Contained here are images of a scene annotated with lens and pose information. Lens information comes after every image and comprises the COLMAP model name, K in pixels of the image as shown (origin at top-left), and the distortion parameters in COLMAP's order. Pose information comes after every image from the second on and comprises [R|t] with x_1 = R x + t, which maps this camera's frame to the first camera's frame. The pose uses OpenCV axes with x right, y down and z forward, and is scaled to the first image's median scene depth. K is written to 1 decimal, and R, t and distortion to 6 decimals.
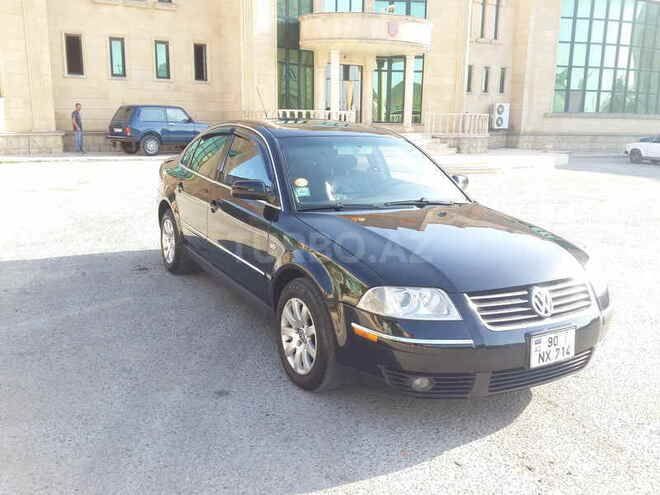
lens RADIAL K [[605.9, 0, 331.0], [0, 605.9, 246.4], [0, 0, 1]] dist [0.066211, 0.000000]
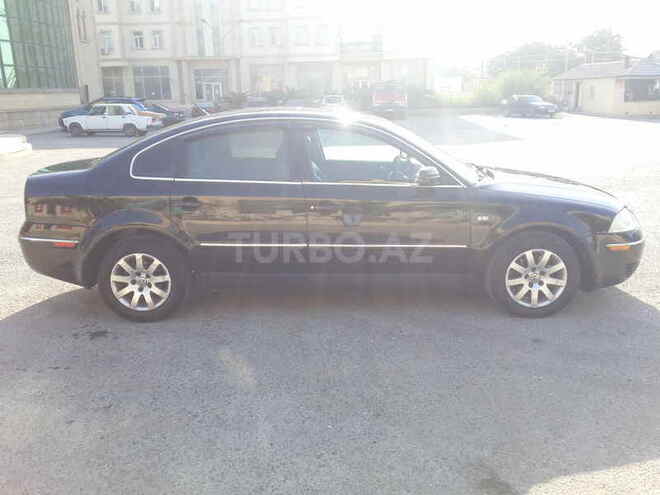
lens RADIAL K [[605.9, 0, 329.7], [0, 605.9, 247.6], [0, 0, 1]] dist [0.066211, 0.000000]
pose [[0.529437, -0.256129, 0.808761, -0.171478], [0.220134, 0.962158, 0.160603, -0.028157], [-0.819291, 0.093007, 0.565785, 0.083356]]
